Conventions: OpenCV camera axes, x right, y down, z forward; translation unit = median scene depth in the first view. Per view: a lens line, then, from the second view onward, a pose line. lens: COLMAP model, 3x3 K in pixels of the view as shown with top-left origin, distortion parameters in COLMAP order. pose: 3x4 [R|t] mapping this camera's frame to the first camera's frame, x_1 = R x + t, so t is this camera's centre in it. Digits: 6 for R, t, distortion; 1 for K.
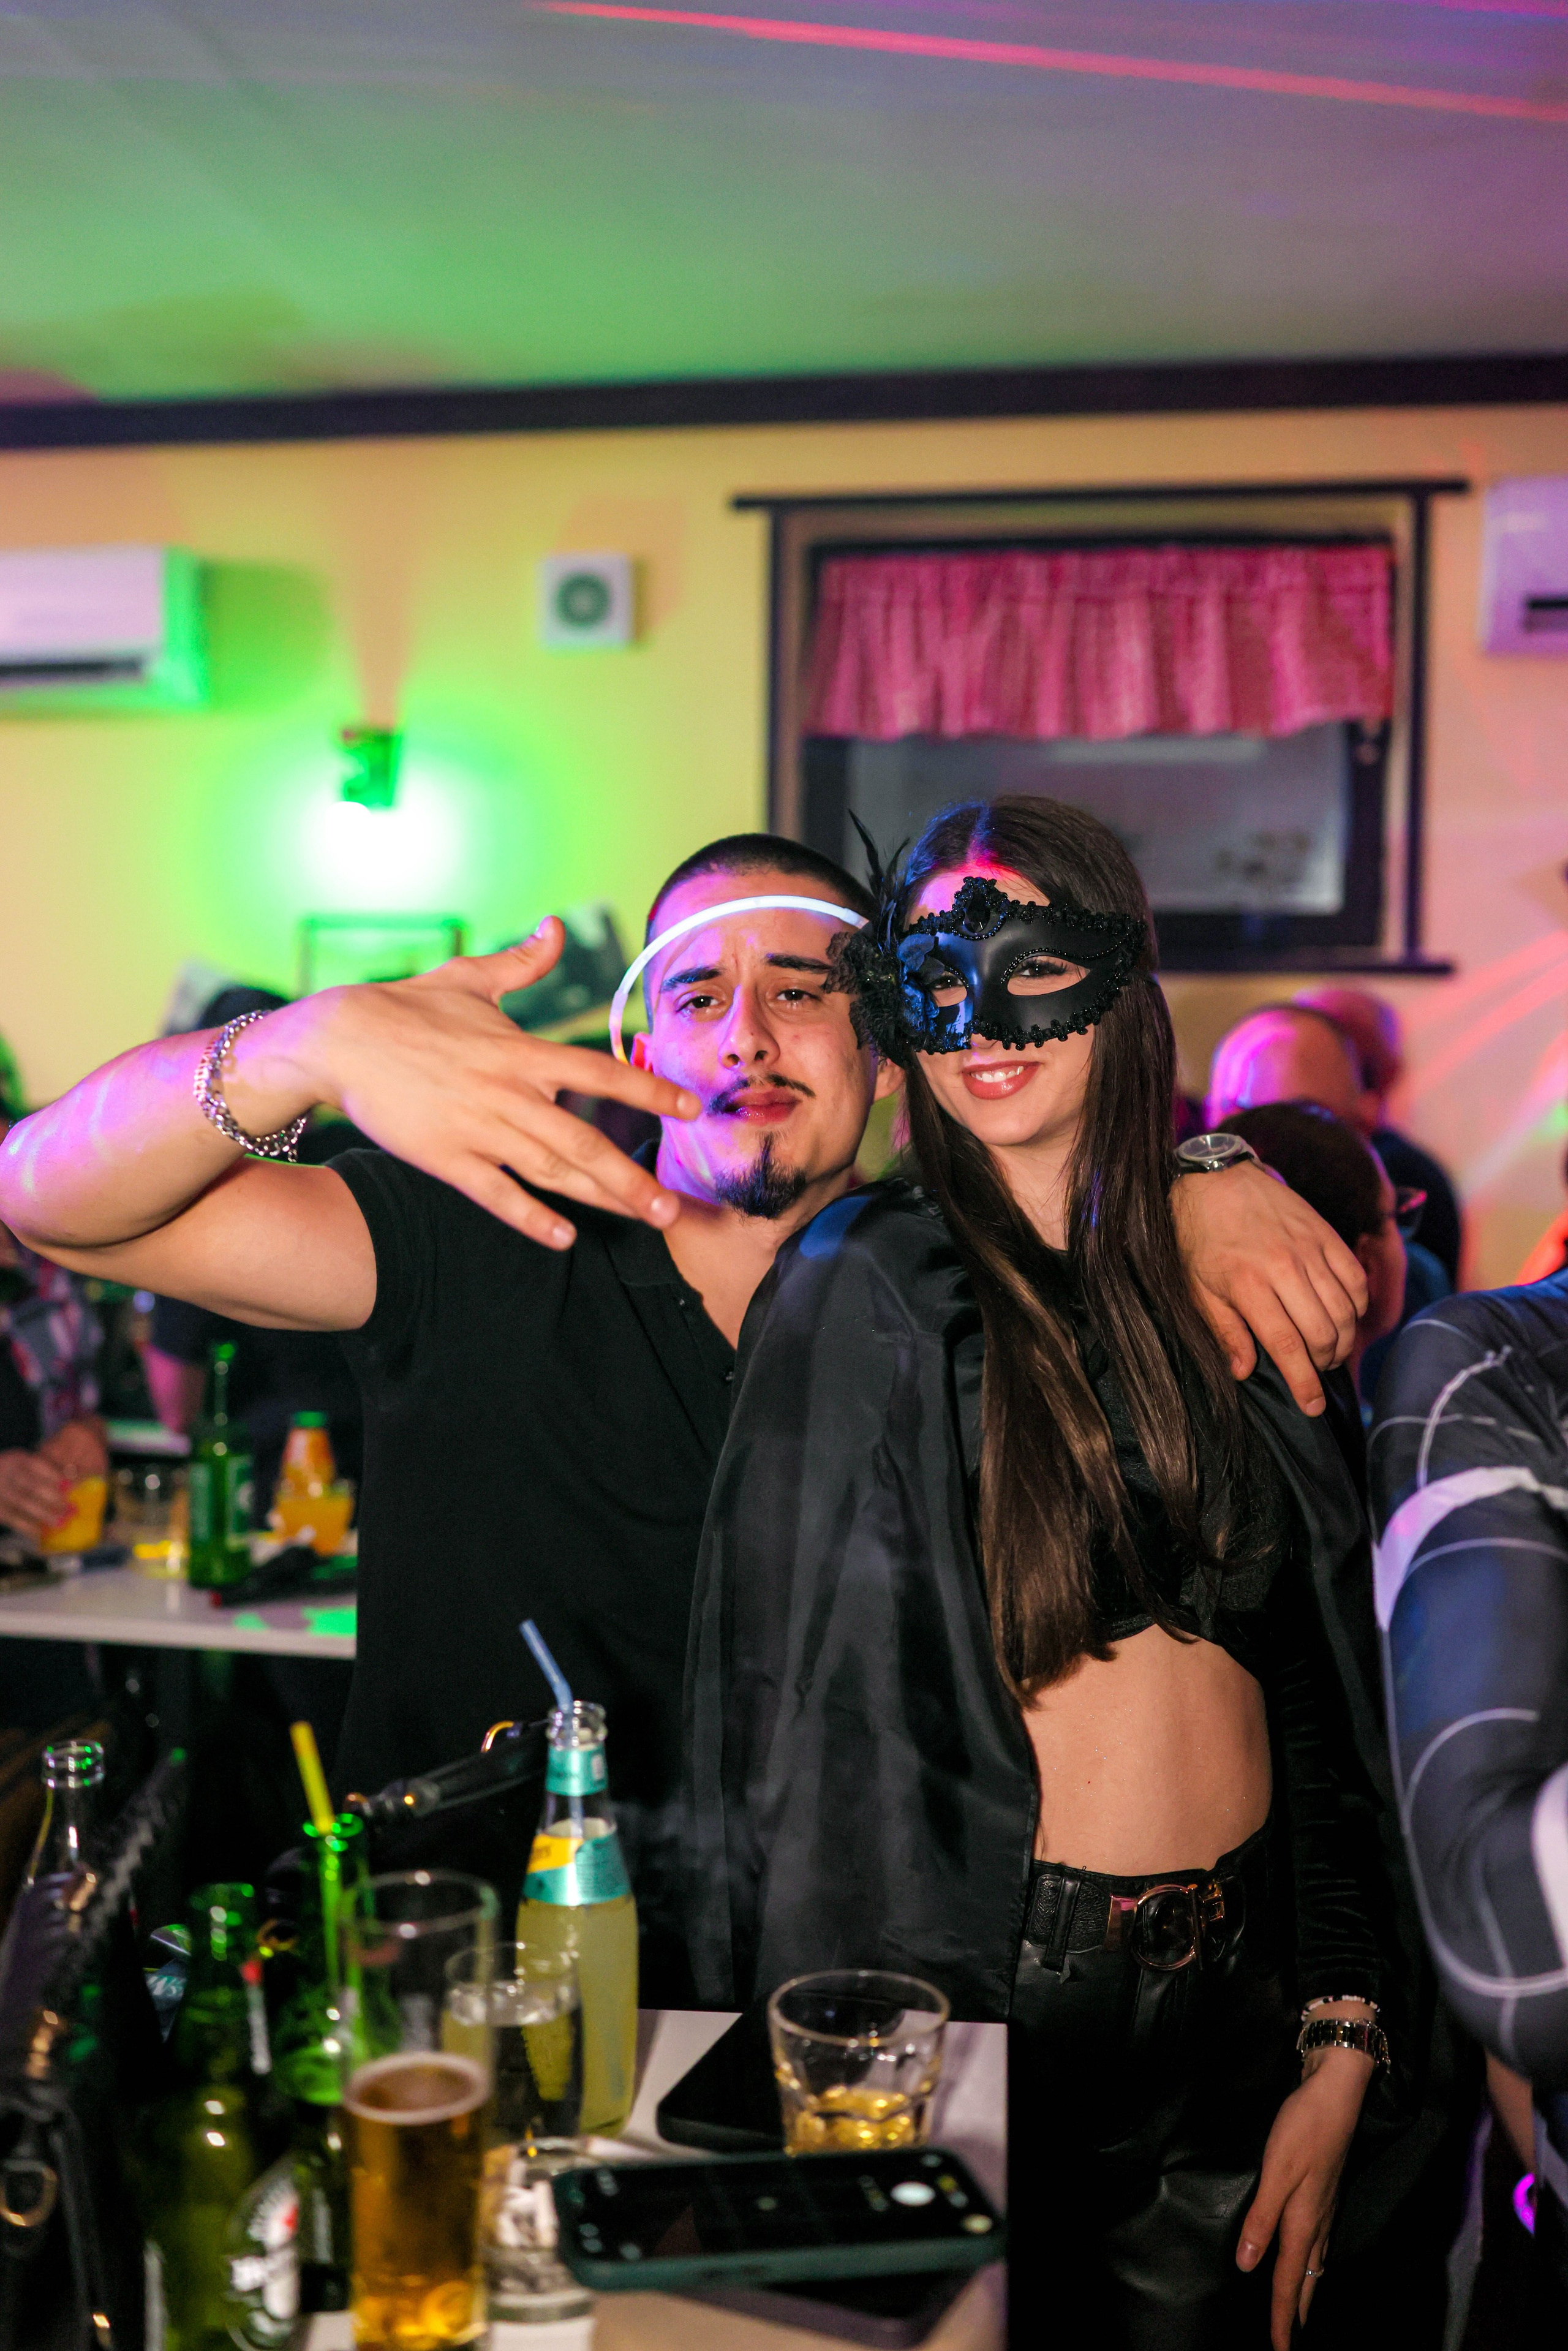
lens RADIAL K [[2234.8, 0, 774.1], [0, 2234.8, 1214.3], [0, 0, 1]] dist [-0.006335, 0.000000]
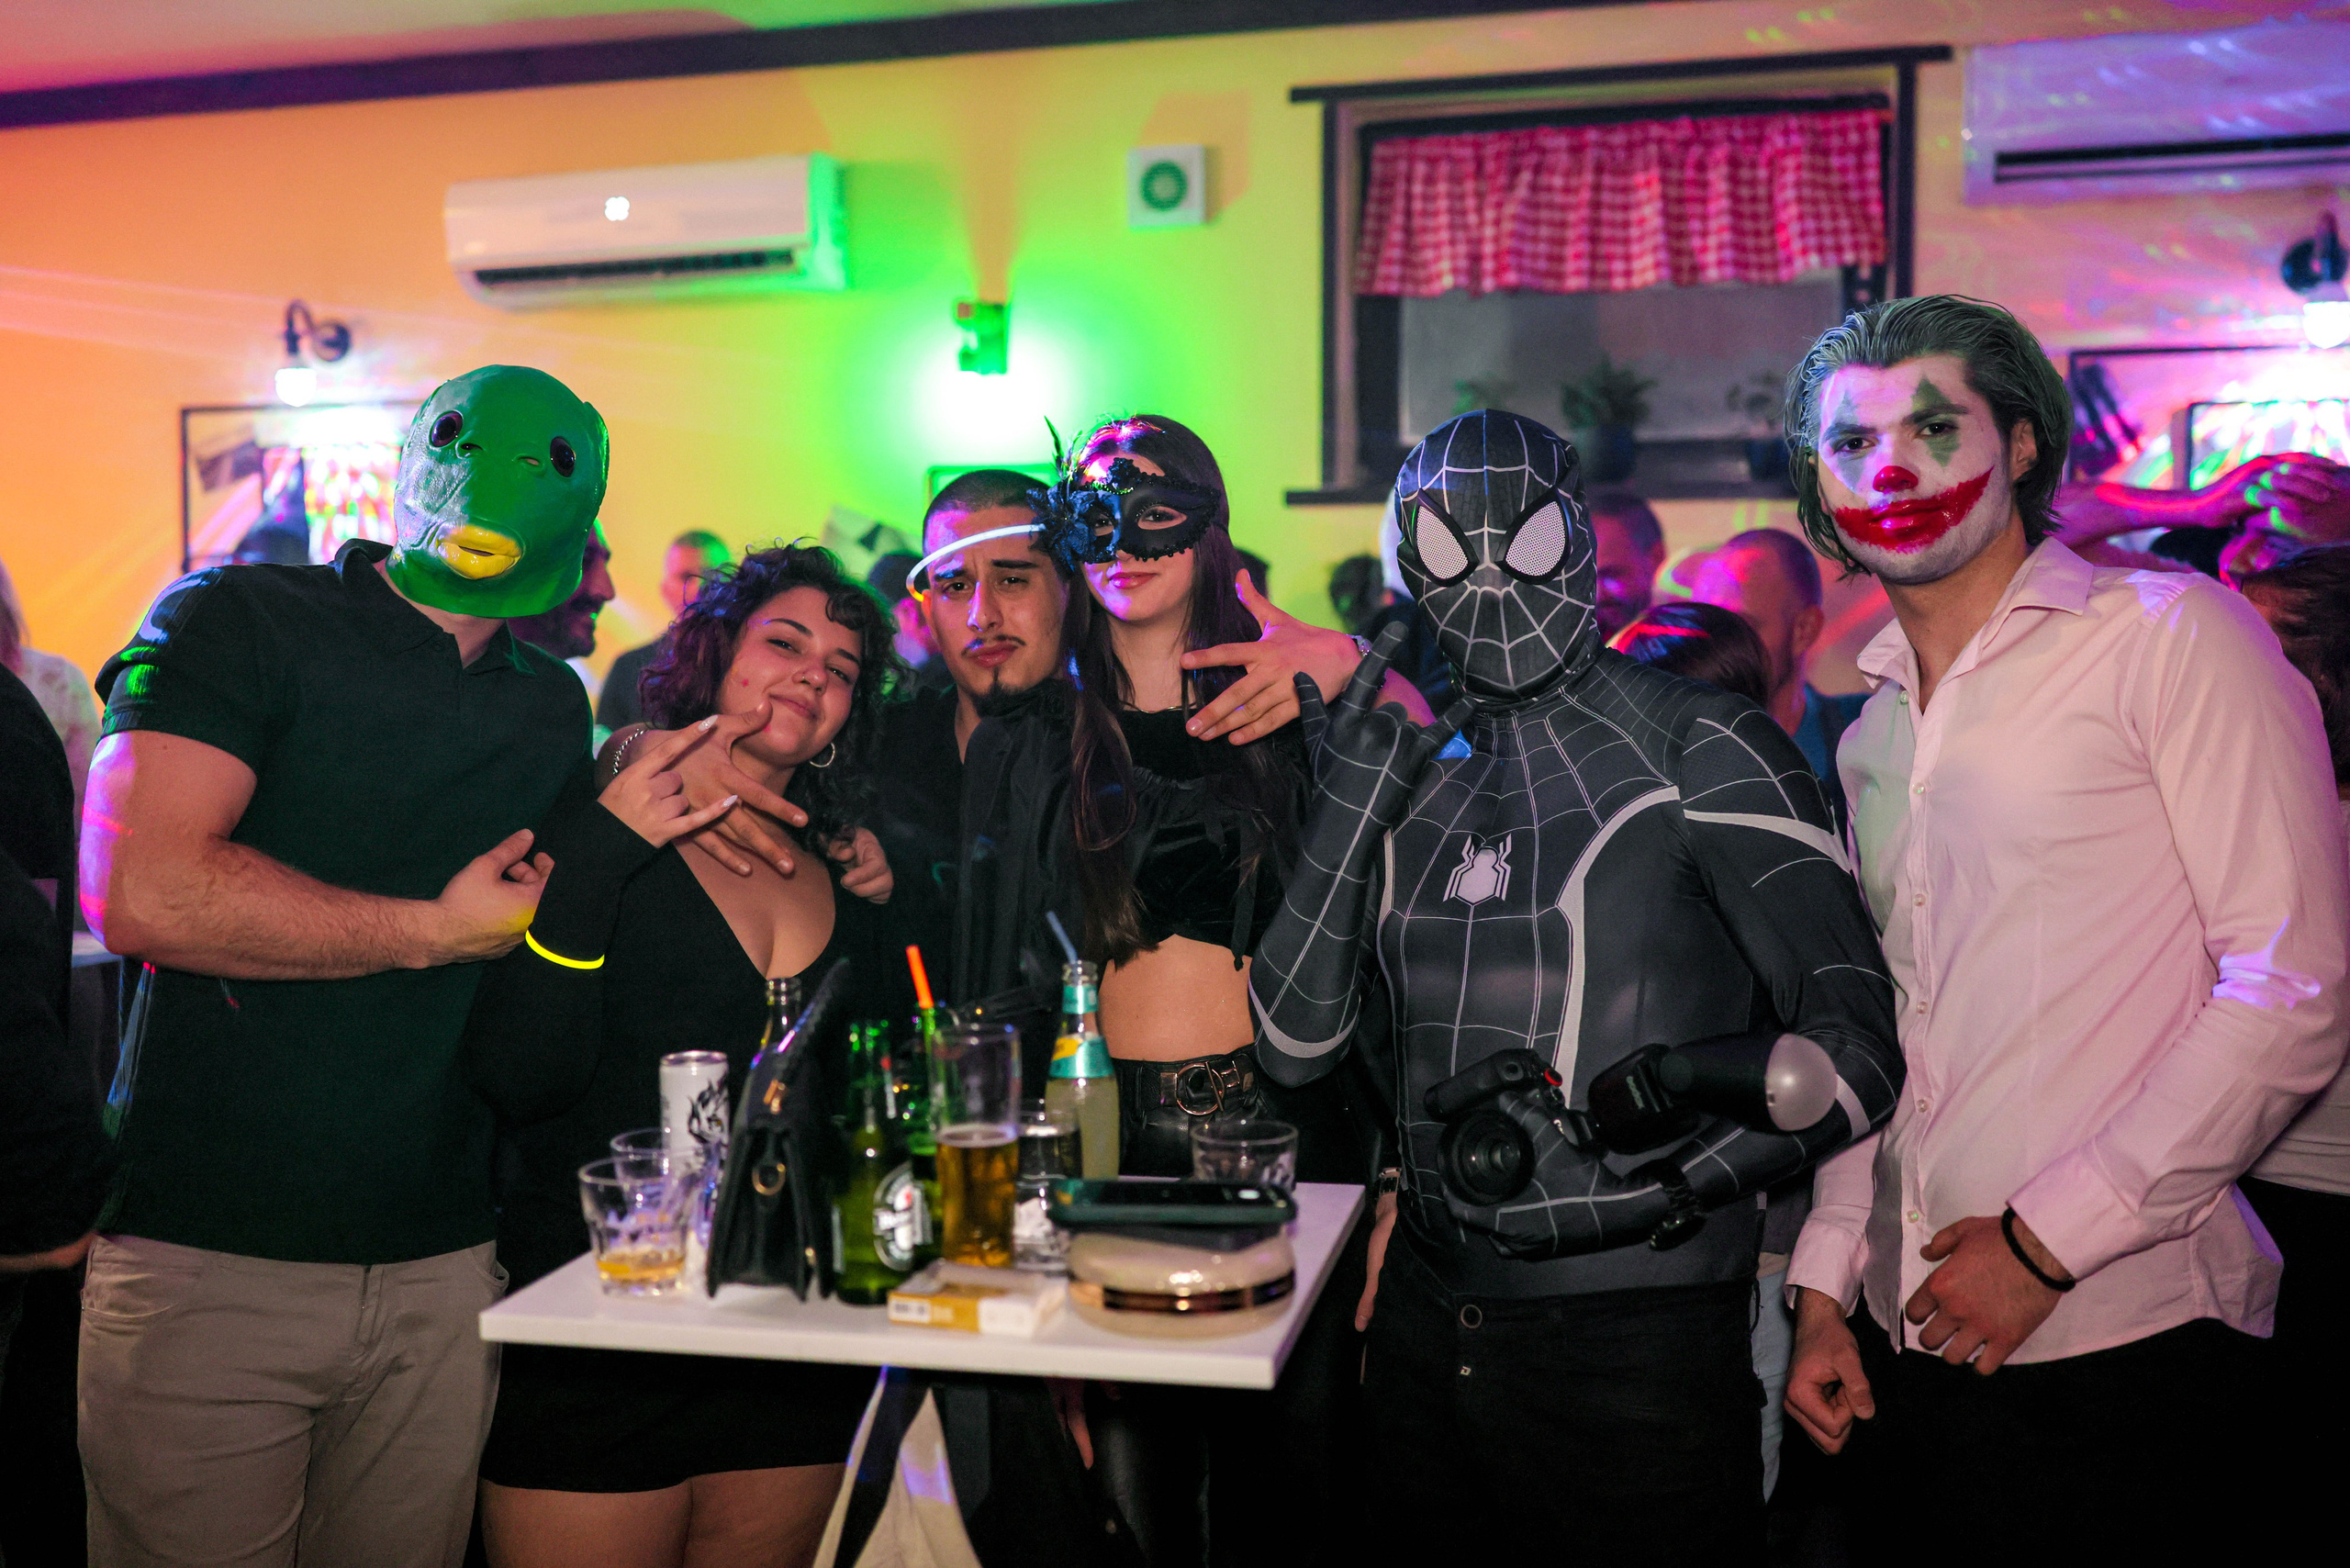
lens RADIAL K [[2234.0, 0, 1161.0], [0, 2234.0, 859.8], [0, 0, 1]] dist [-0.006335, 0.000000]
pose [[0.993751, -0.006217, -0.111448, 0.040626], [0.011629, 0.998780, 0.047985, 0.017555], [0.111014, -0.048981, 0.992611, -0.163651]]
